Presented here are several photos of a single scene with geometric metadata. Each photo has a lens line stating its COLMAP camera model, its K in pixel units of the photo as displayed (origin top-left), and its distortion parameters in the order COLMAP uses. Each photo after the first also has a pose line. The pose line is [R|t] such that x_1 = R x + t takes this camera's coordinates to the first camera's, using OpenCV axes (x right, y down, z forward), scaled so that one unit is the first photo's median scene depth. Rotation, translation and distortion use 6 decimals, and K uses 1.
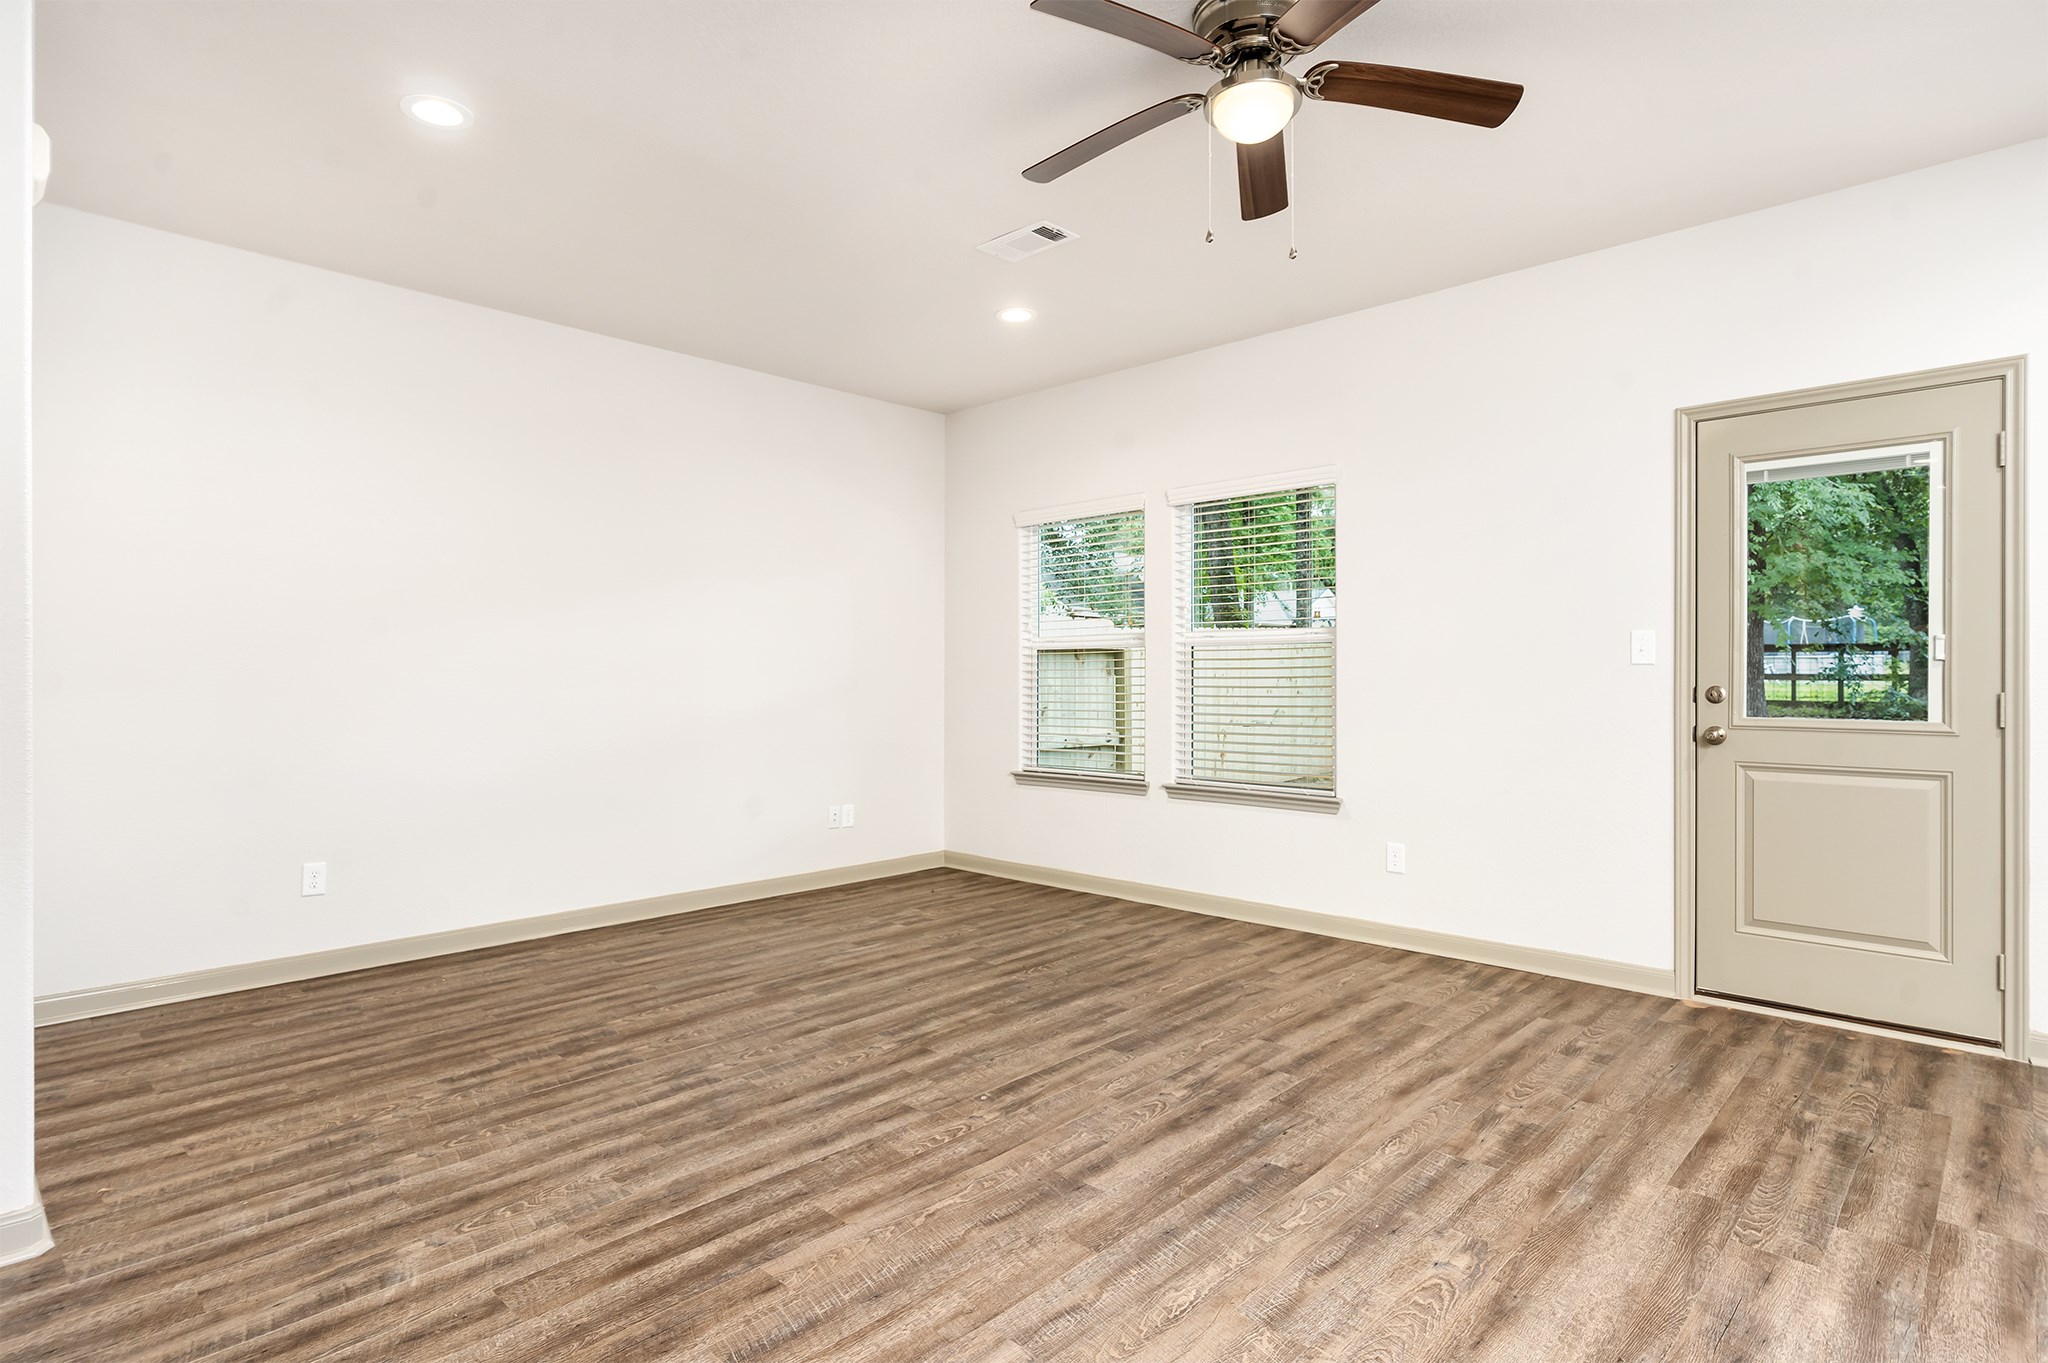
lens RADIAL K [[1068.3, 0, 1027.8], [0, 1068.3, 677.7], [0, 0, 1]] dist [-0.002221, 0.000353]
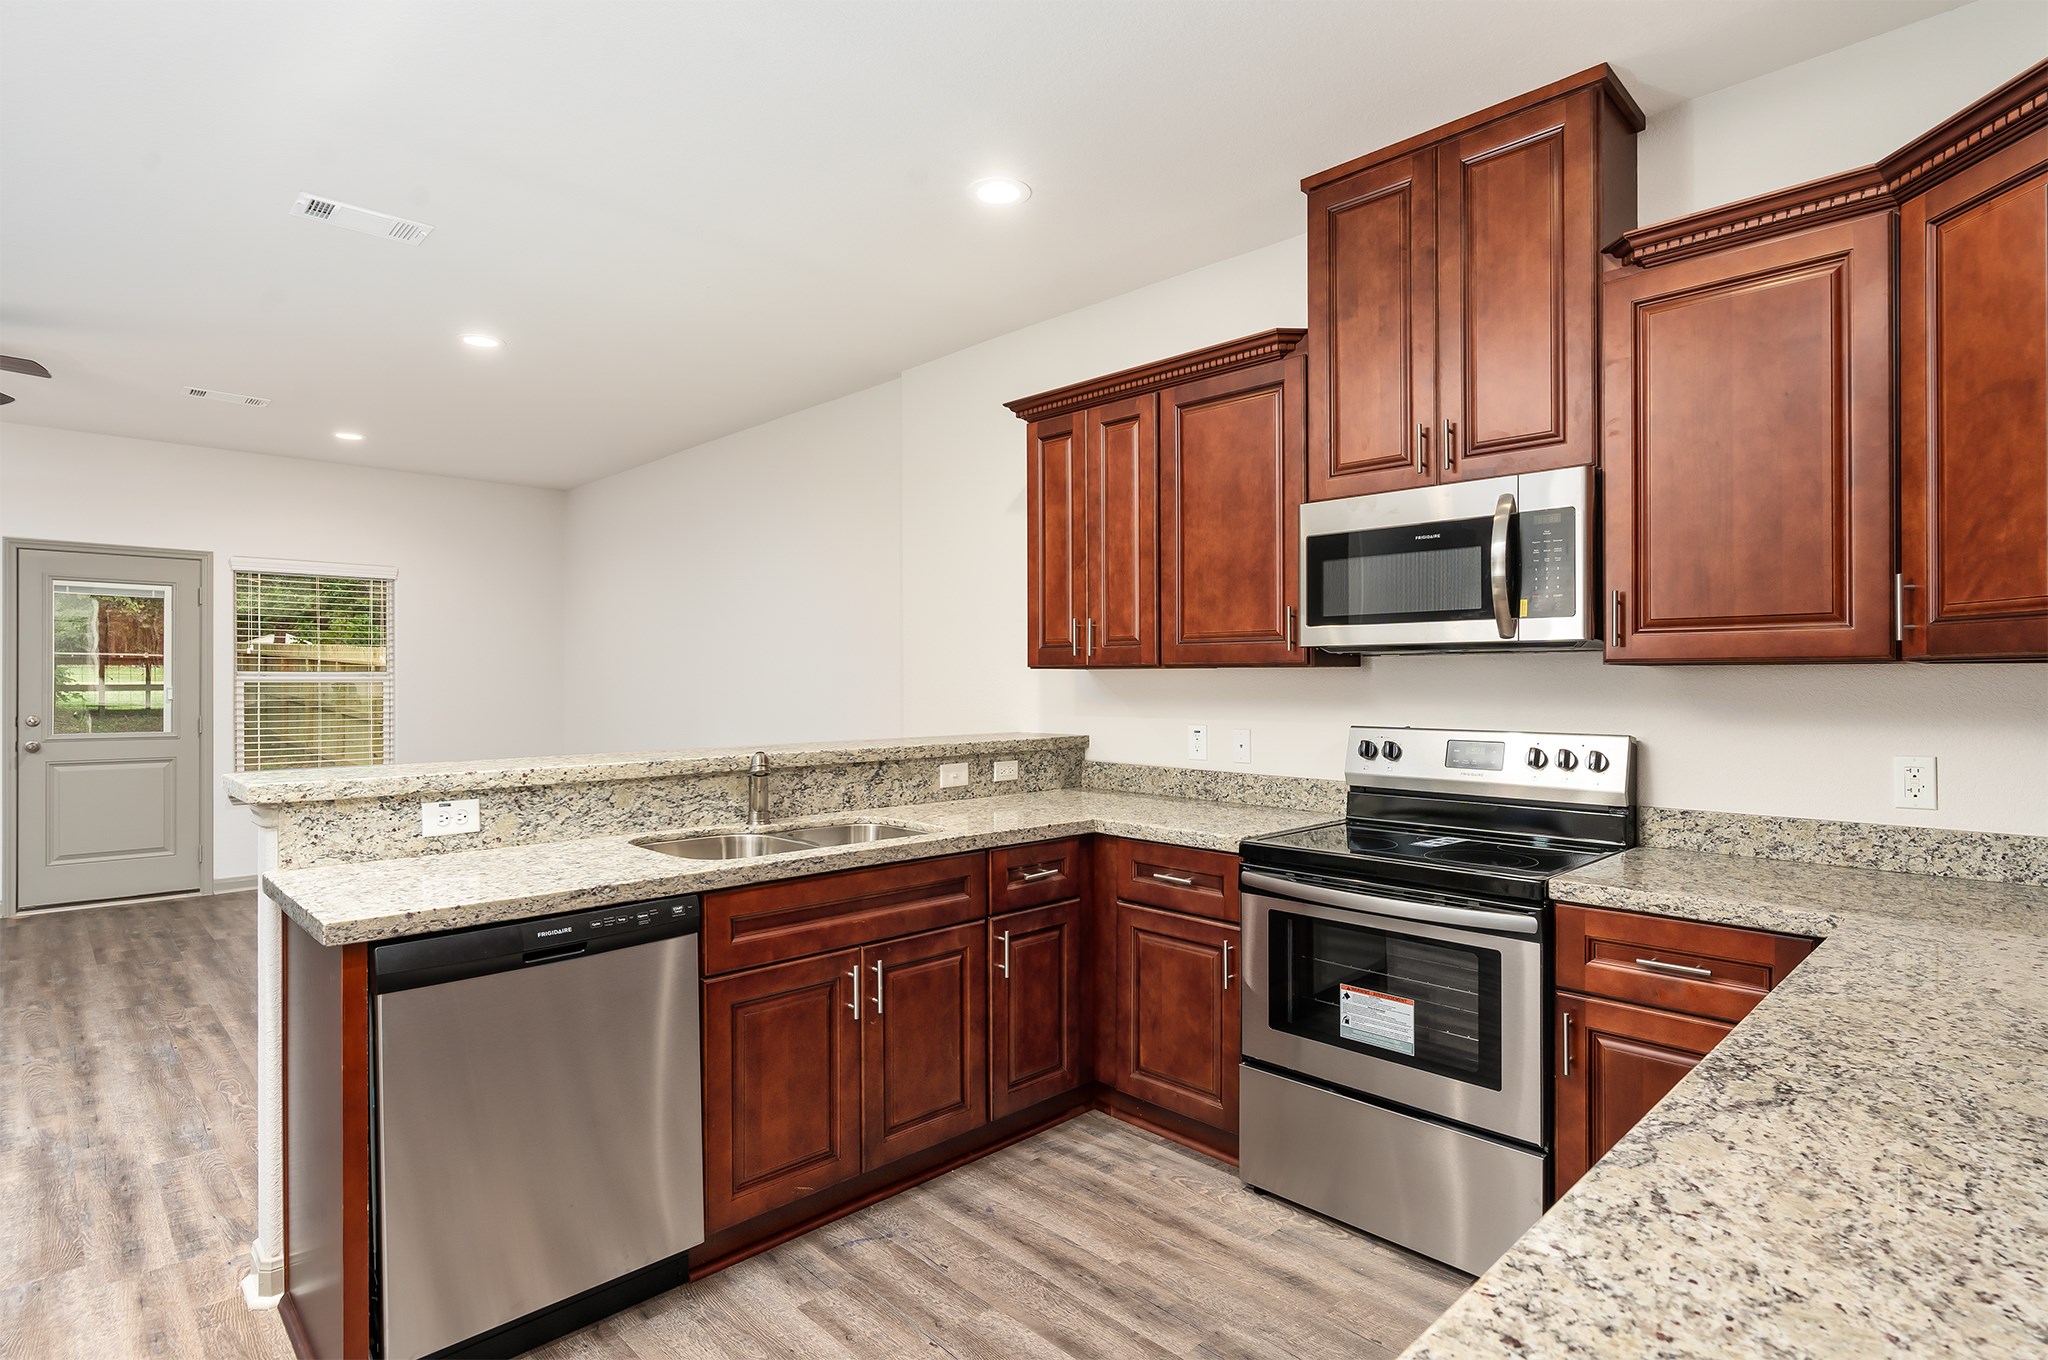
lens RADIAL K [[1068.3, 0, 1027.8], [0, 1068.3, 676.2], [0, 0, 1]] dist [-0.002221, 0.000353]
pose [[0.055929, 0.005614, 0.998419, -1.106691], [-0.003564, 0.999979, -0.005423, -0.059611], [-0.998428, -0.003255, 0.055948, -0.733222]]
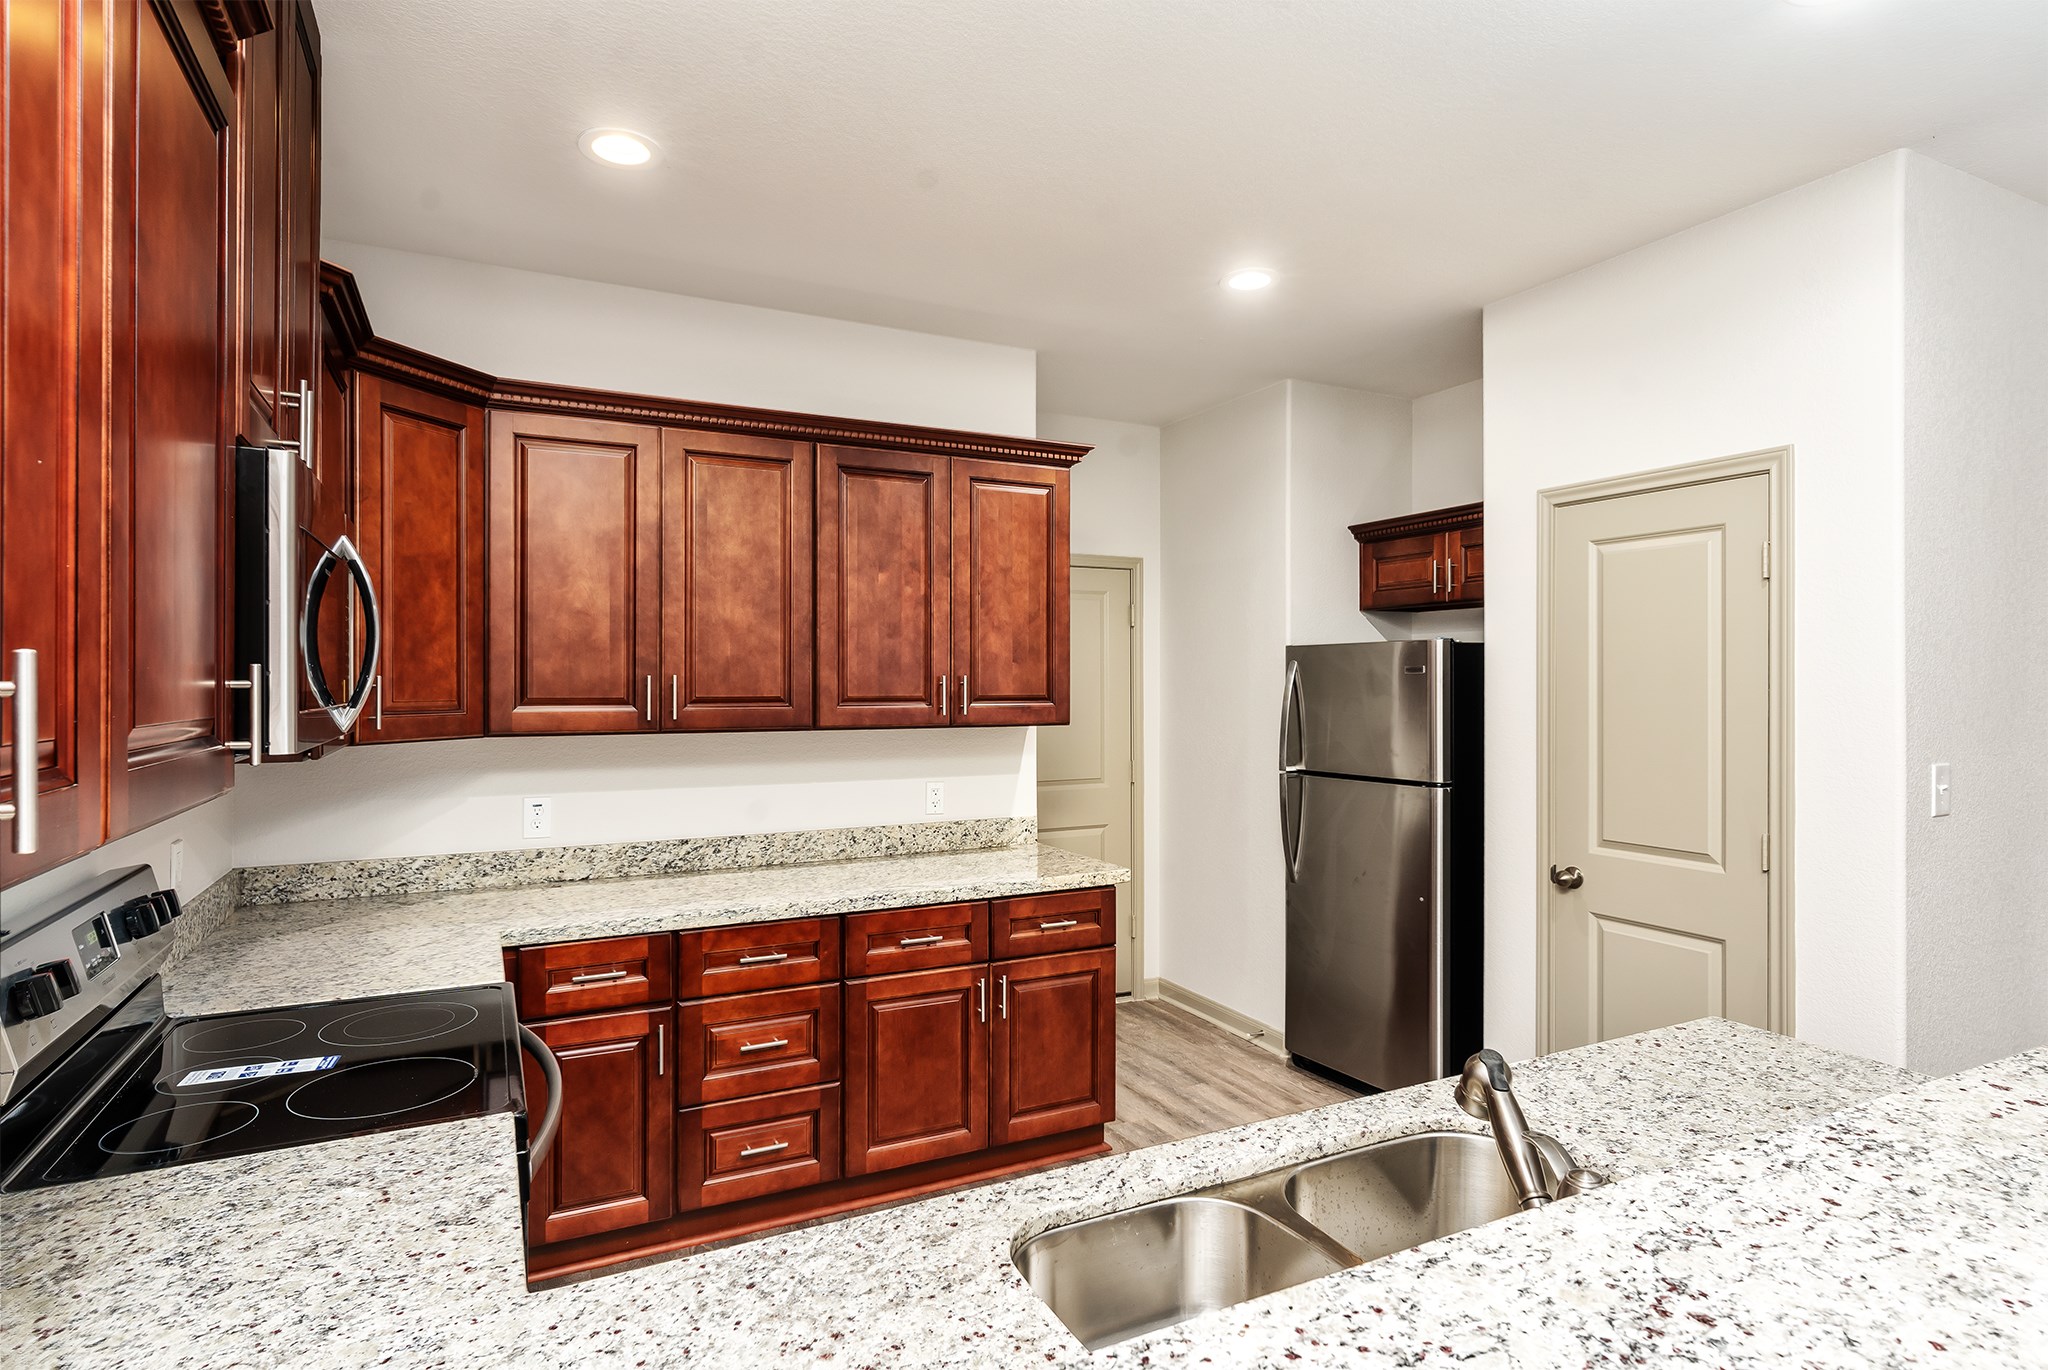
lens RADIAL K [[1087.7, 0, 1036.2], [0, 1087.7, 680.6], [0, 0, 1]] dist [-0.001605, -0.000302]
pose [[-0.337329, -0.002841, -0.941383, 0.282623], [-0.000037, 0.999995, -0.003004, -0.126766], [0.941387, -0.000979, -0.337328, -0.458587]]
